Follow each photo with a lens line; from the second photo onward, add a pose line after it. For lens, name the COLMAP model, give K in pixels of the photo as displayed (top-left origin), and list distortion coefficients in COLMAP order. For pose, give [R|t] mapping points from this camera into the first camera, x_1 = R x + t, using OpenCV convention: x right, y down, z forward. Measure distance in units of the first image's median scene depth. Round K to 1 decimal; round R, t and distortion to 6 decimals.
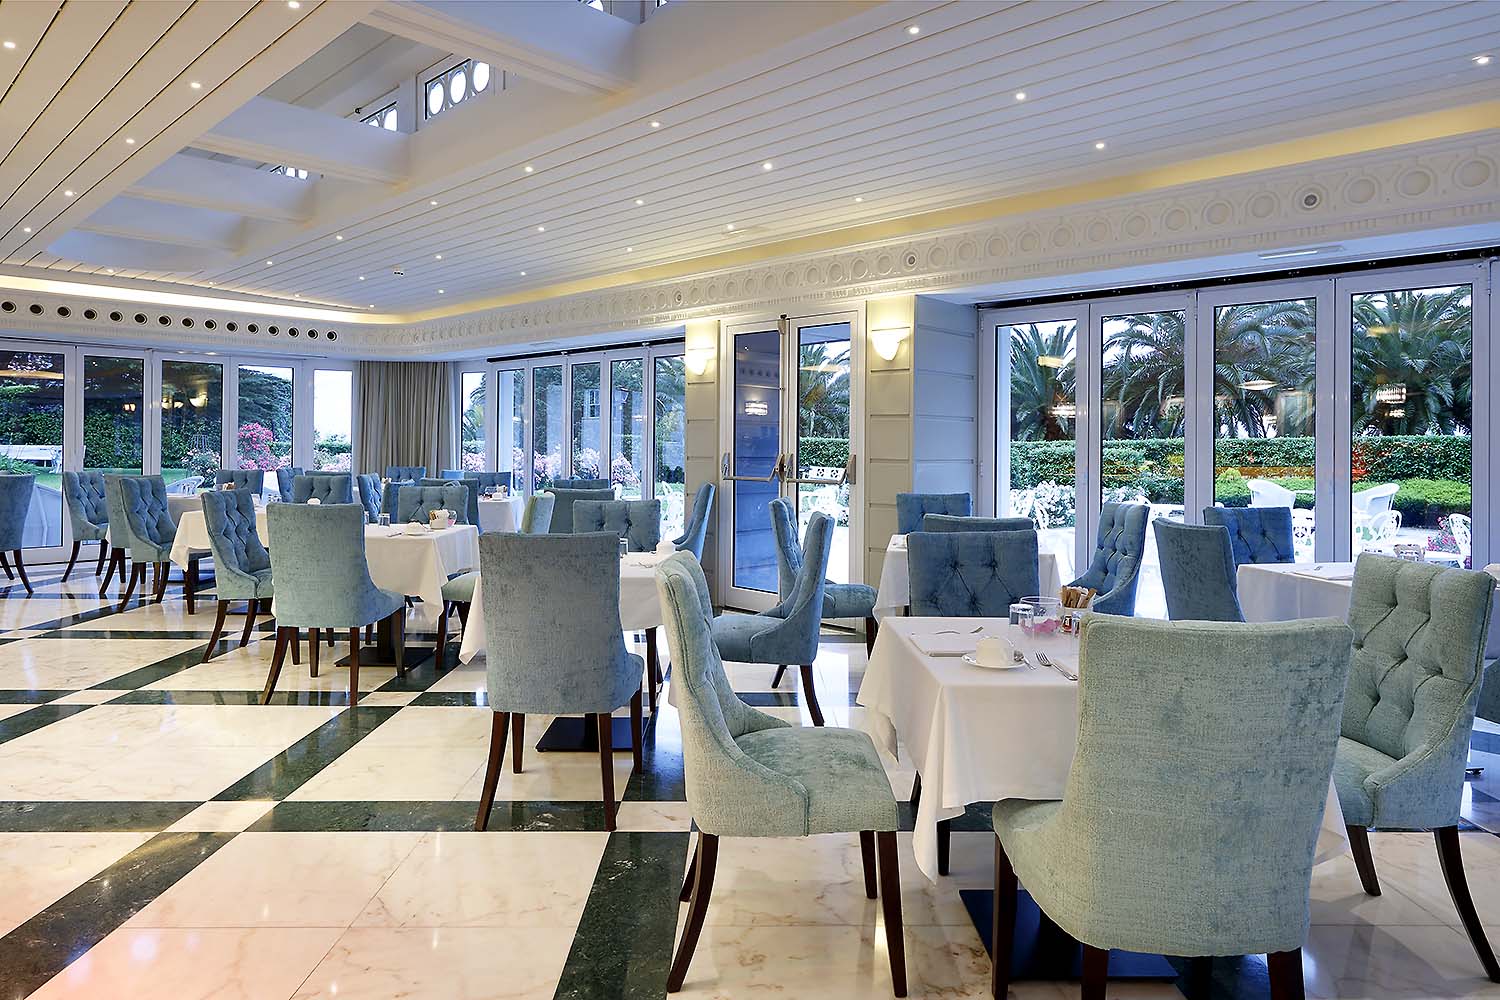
lens RADIAL K [[910.5, 0, 751.7], [0, 910.5, 448.0], [0, 0, 1]] dist [0.004581, 0.000338]
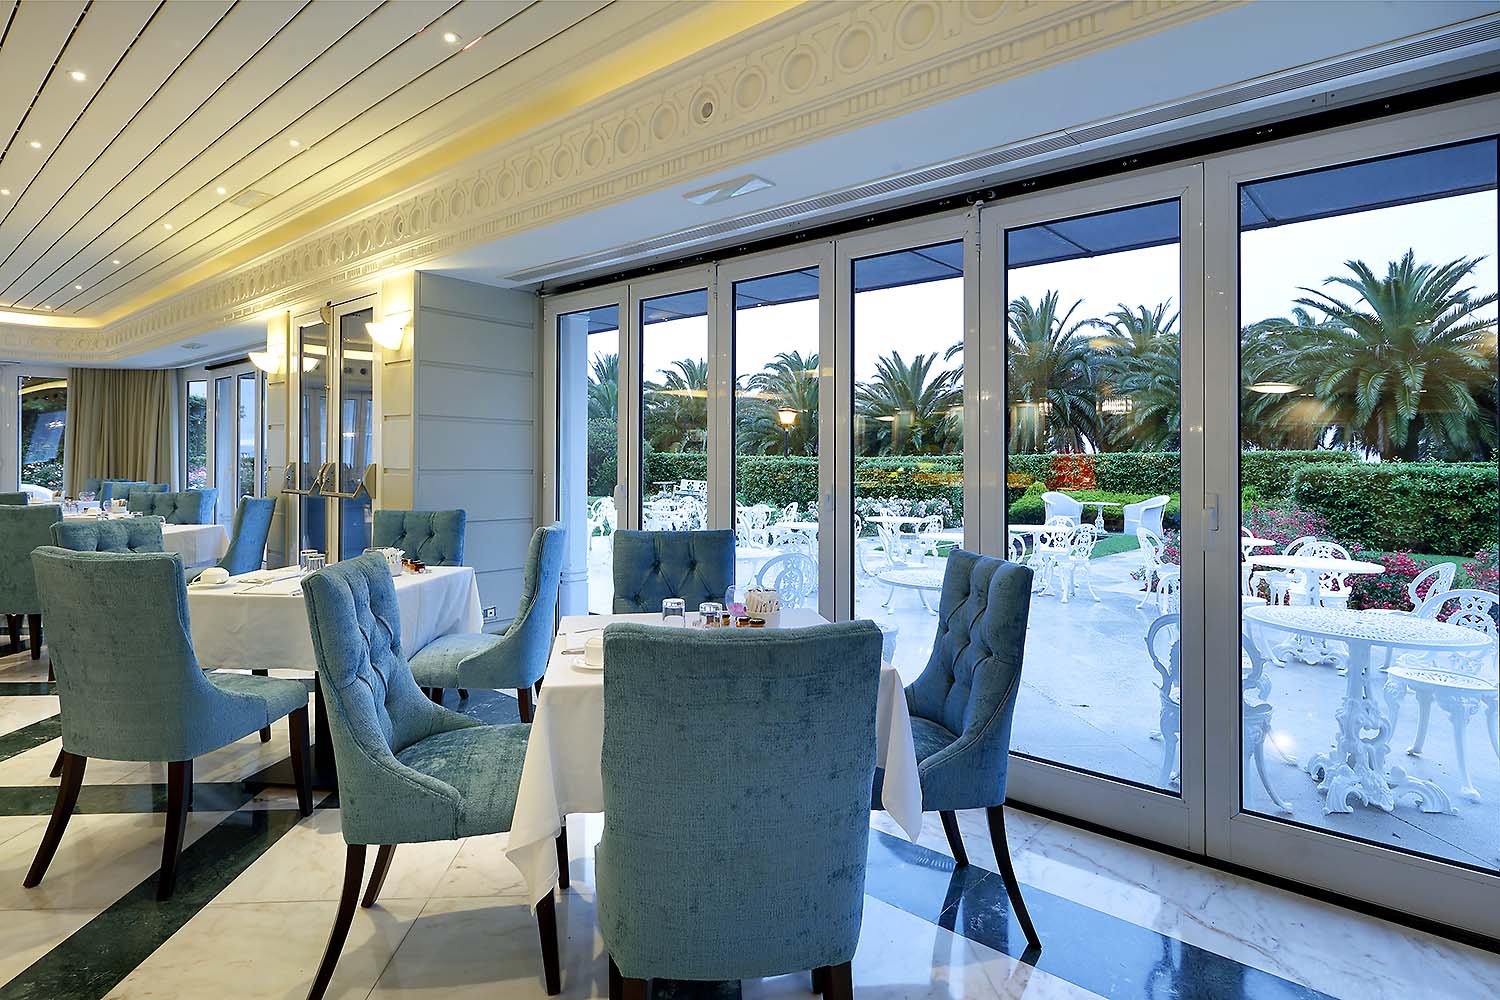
lens RADIAL K [[808.4, 0, 750.0], [0, 808.4, 500.0], [0, 0, 1]] dist [0.002326, 0.000349]
pose [[0.999076, -0.001785, 0.042932, 0.347773], [-0.000142, 0.998994, 0.044845, 0.004804], [-0.042969, -0.044810, 0.998071, 0.191824]]
